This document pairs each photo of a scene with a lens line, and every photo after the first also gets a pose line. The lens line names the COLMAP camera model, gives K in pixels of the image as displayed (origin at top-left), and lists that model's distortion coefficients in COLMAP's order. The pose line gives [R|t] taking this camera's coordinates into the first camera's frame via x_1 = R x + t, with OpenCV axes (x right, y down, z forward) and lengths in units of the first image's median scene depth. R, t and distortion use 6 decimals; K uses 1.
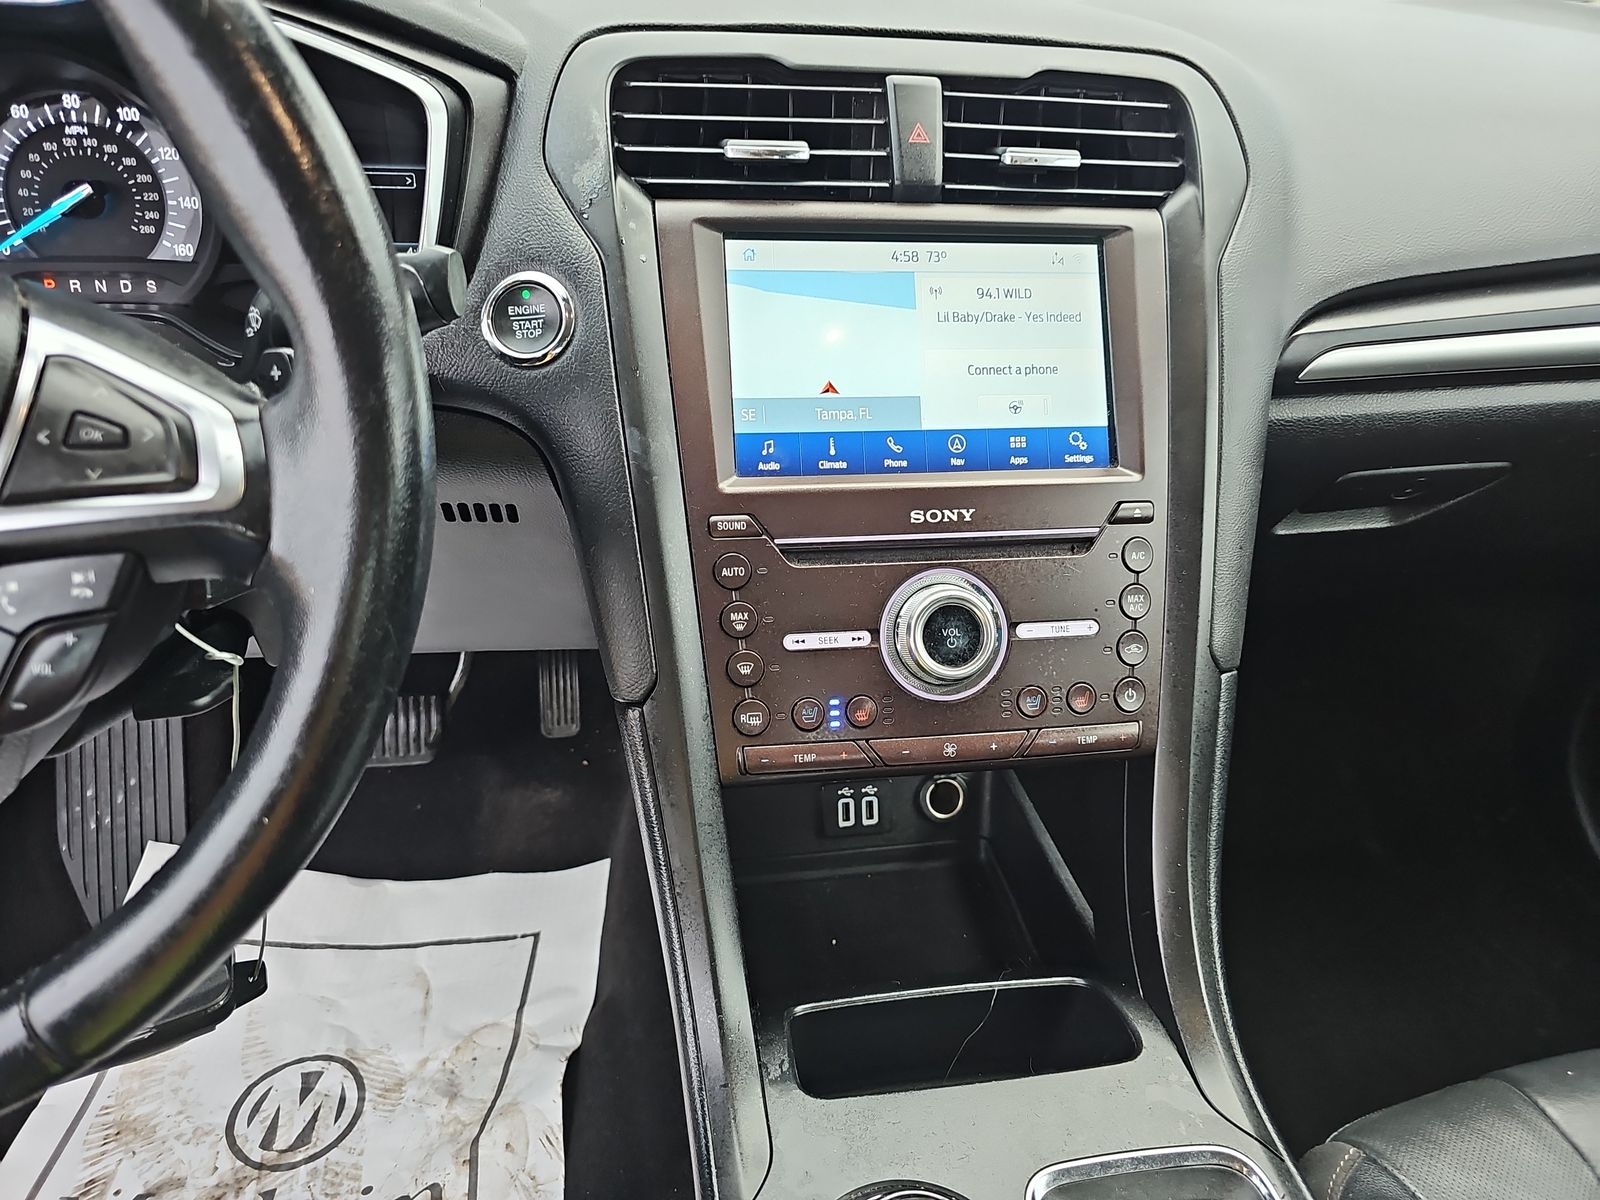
lens RADIAL K [[1060.8, 0, 798.5], [0, 1060.8, 602.1], [0, 0, 1]] dist [0.002333, -0.015143]
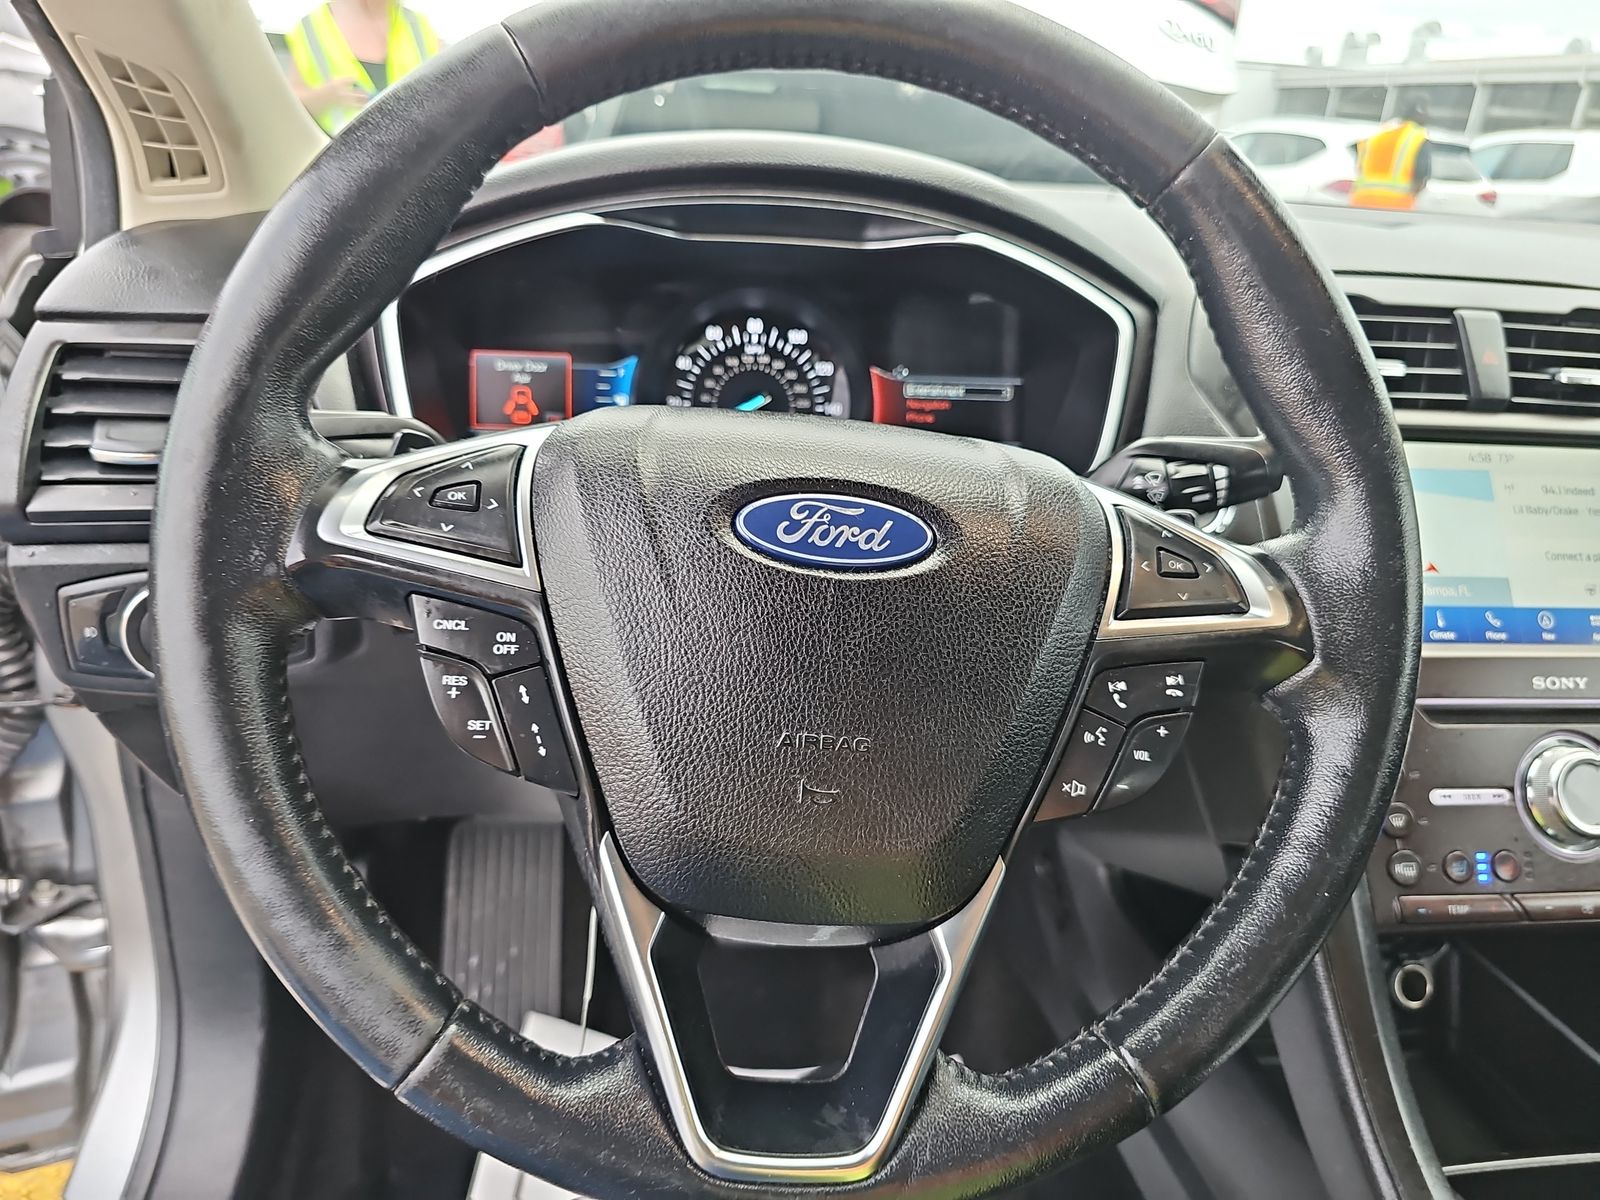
lens RADIAL K [[1060.8, 0, 799.5], [0, 1060.8, 594.6], [0, 0, 1]] dist [0.002333, -0.015143]
pose [[0.998018, 0.016921, -0.060607, -0.560347], [-0.029536, 0.976441, -0.213755, 0.082030], [0.055562, 0.215122, 0.975005, -0.115187]]
